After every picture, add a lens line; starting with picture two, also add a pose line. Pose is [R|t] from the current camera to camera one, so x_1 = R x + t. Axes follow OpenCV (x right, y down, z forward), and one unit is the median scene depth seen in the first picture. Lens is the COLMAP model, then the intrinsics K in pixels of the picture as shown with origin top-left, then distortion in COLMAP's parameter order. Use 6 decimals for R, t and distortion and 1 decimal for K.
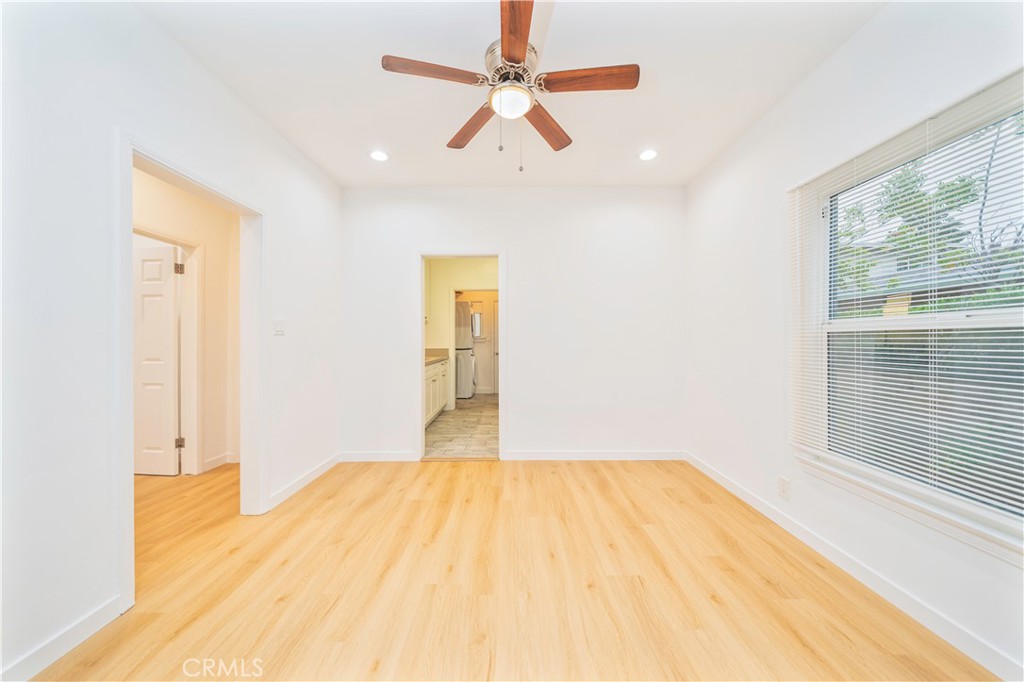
lens RADIAL K [[355.0, 0, 510.7], [0, 355.0, 339.2], [0, 0, 1]] dist [-0.001087, -0.000288]
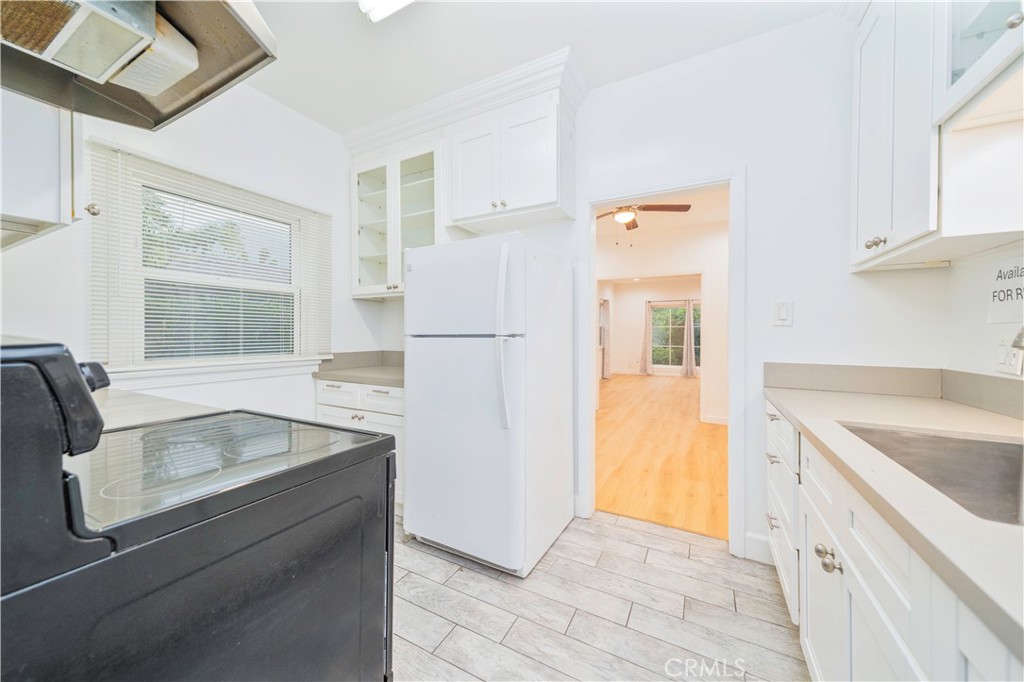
lens RADIAL K [[355.0, 0, 510.7], [0, 355.0, 339.2], [0, 0, 1]] dist [-0.001087, -0.000288]
pose [[-0.876494, -0.002864, 0.481404, -0.373964], [-0.000246, 0.999985, 0.005502, 0.012785], [-0.481412, 0.004704, -0.876482, 2.876568]]
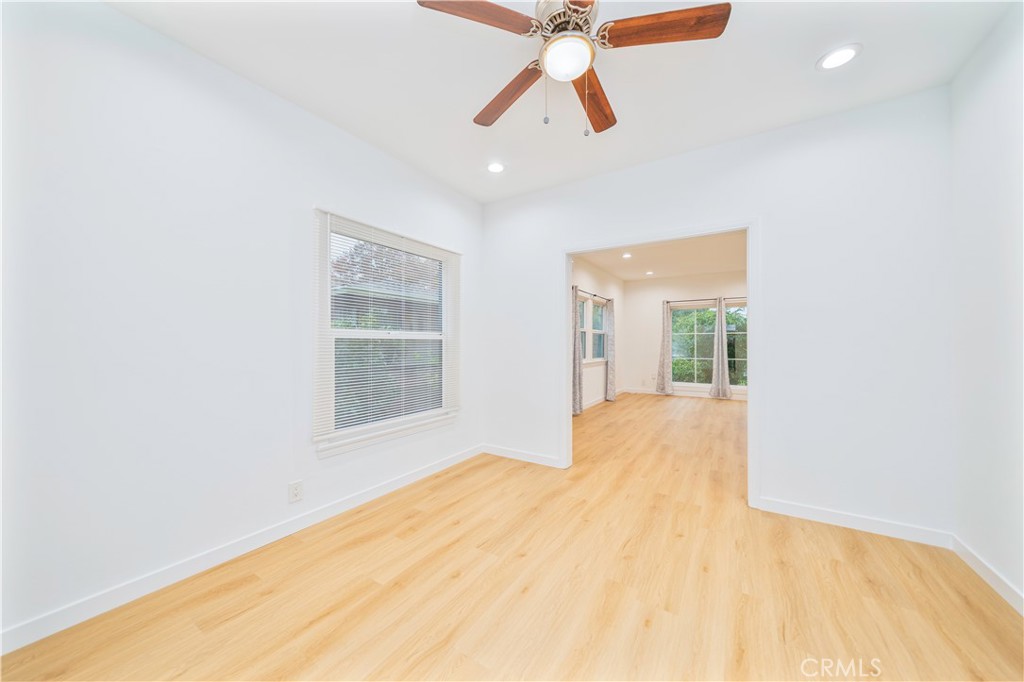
lens RADIAL K [[355.0, 0, 510.7], [0, 355.0, 339.2], [0, 0, 1]] dist [-0.001087, -0.000288]
pose [[-0.844019, 0.008750, 0.536241, -0.309243], [-0.002242, 0.999801, -0.019842, 0.007502], [-0.536308, -0.017949, -0.843831, 1.662633]]
